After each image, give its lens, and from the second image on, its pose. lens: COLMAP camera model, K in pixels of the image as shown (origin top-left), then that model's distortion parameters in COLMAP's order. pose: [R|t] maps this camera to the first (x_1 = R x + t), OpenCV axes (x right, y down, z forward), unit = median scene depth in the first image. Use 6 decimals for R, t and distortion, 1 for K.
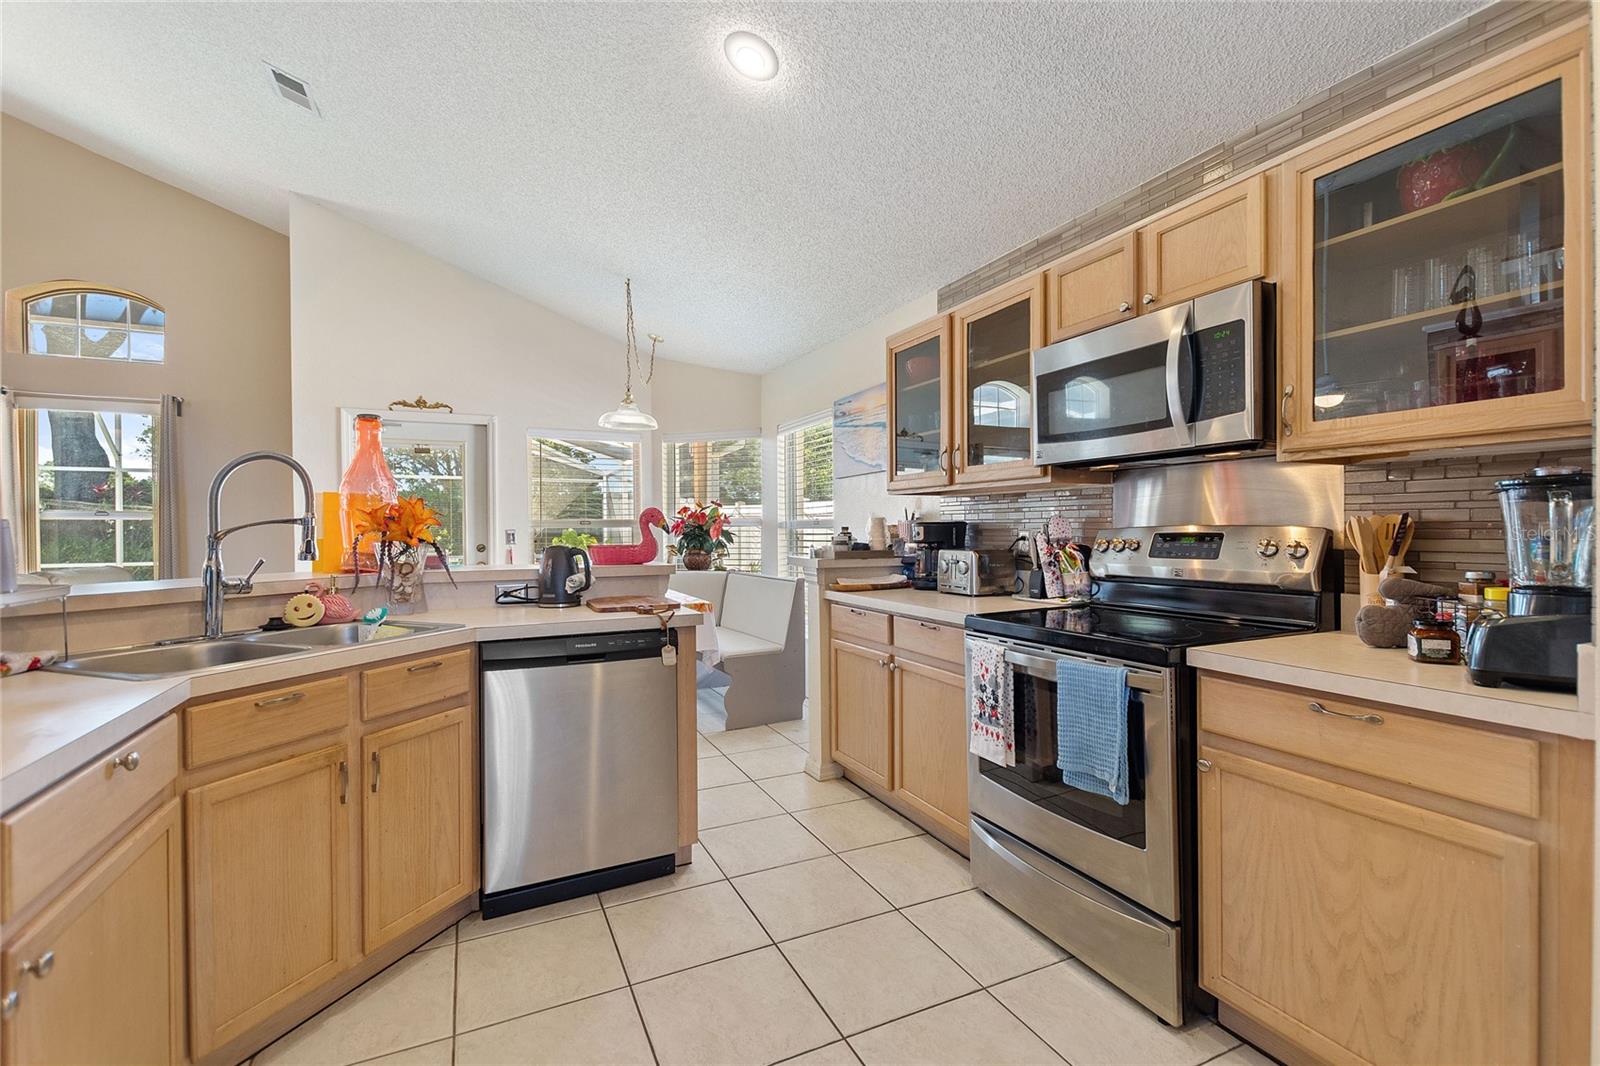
lens RADIAL K [[701.5, 0, 810.8], [0, 701.5, 532.3], [0, 0, 1]] dist [0.000994, -0.002304]
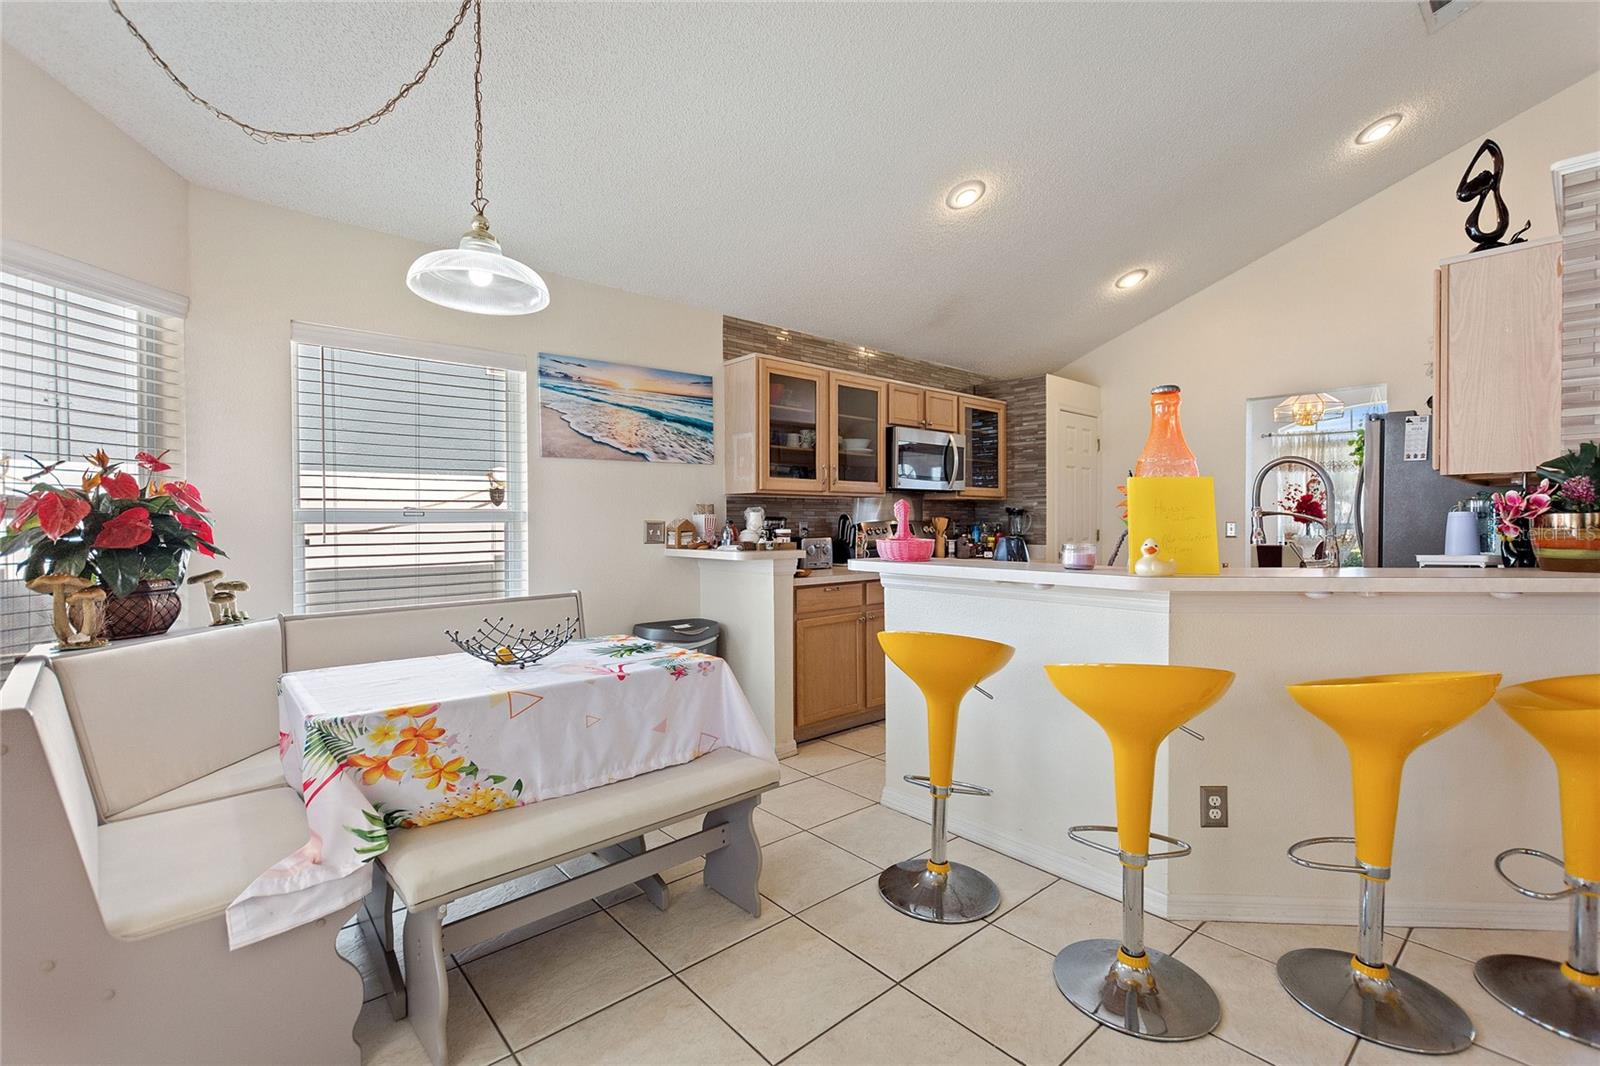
lens RADIAL K [[701.5, 0, 800.6], [0, 701.5, 528.0], [0, 0, 1]] dist [0.000994, -0.002304]
pose [[-0.259261, -0.005612, 0.965791, -0.520822], [0.007370, 0.999943, 0.007789, -0.002582], [-0.965779, 0.009137, -0.259205, 0.638716]]
